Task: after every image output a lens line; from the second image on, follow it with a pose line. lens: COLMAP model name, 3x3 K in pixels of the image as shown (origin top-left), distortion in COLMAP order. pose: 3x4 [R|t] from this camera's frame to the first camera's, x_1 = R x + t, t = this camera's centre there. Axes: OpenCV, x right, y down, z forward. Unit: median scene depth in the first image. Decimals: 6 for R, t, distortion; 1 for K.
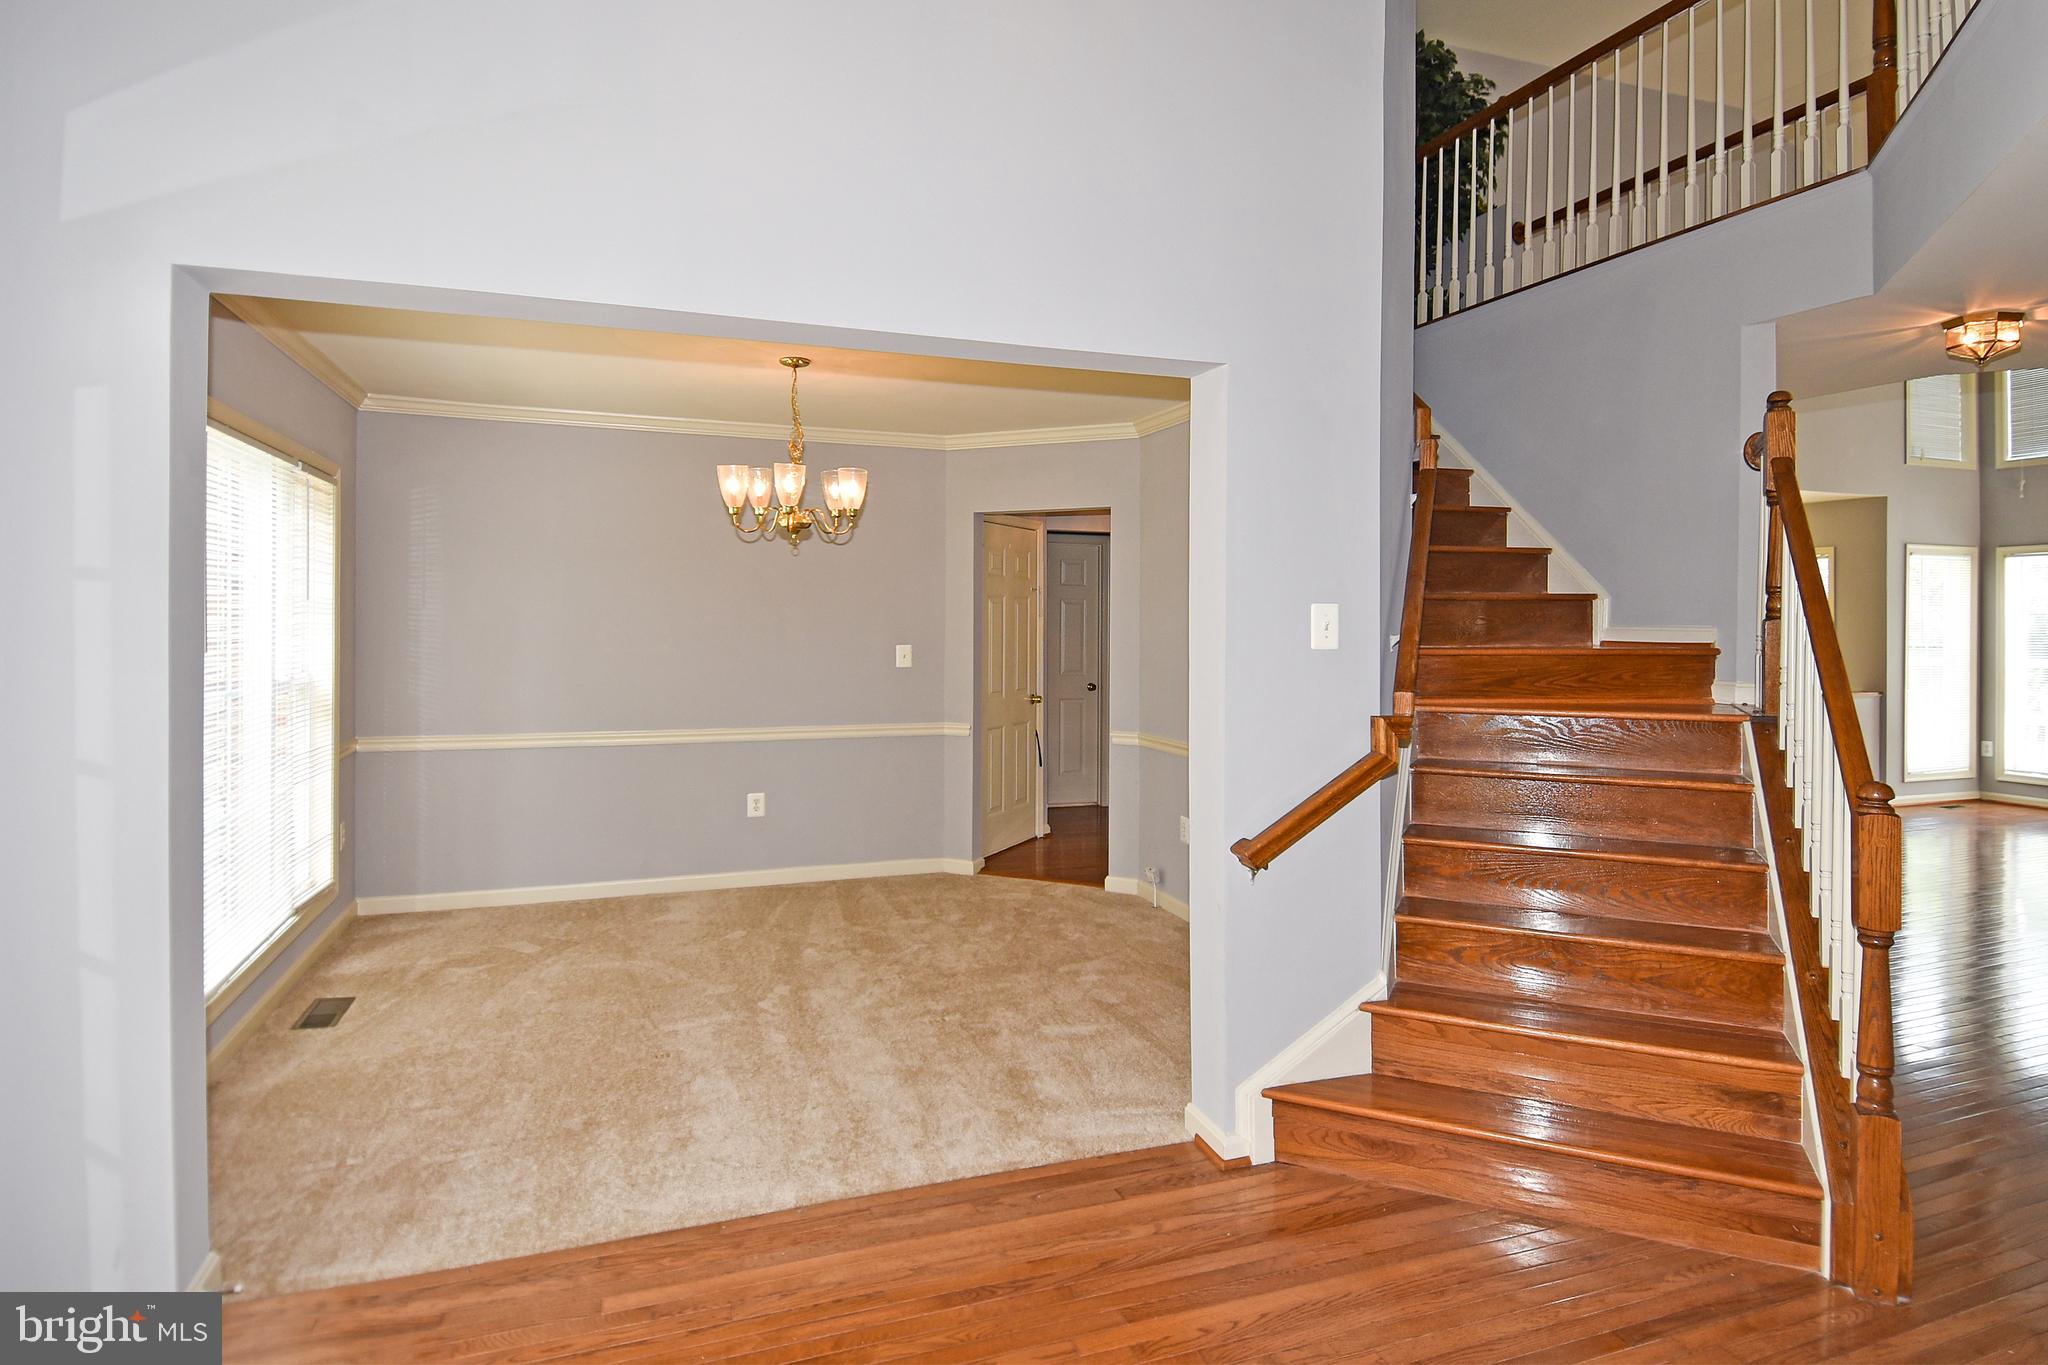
lens RADIAL K [[1197.2, 0, 1092.2], [0, 1197.2, 619.8], [0, 0, 1]] dist [0.070435, -0.076532]
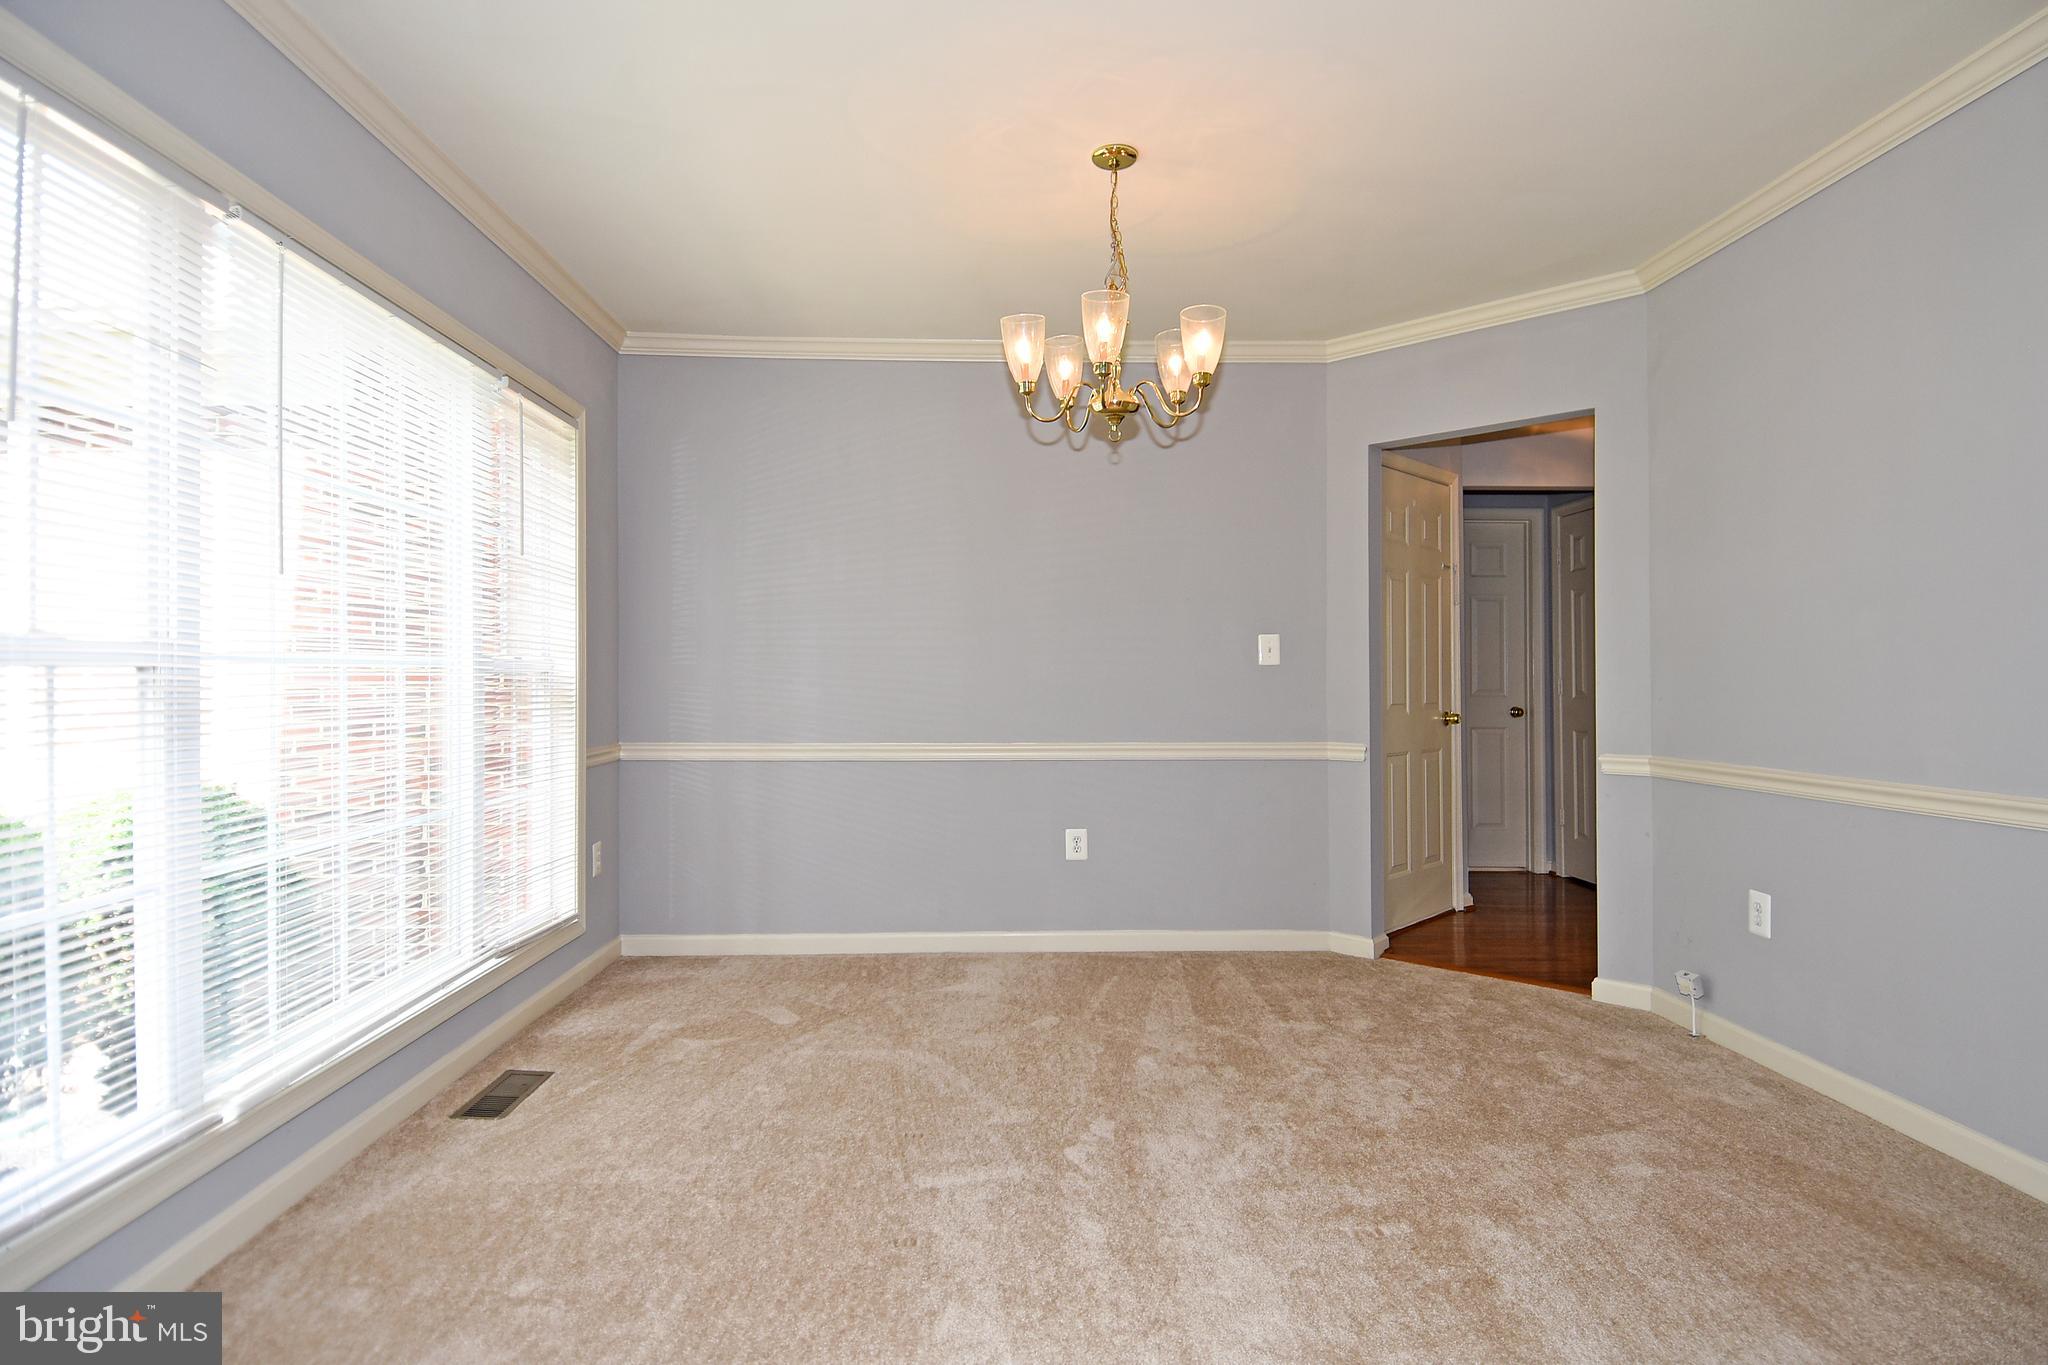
lens RADIAL K [[1131.6, 0, 1024.0], [0, 1131.6, 682.5], [0, 0, 1]] dist [0.072378, -0.091136]
pose [[0.941563, -0.010585, -0.336670, -0.084130], [0.008049, 0.999928, -0.008927, 0.070989], [0.336741, 0.005696, 0.941580, 0.387620]]
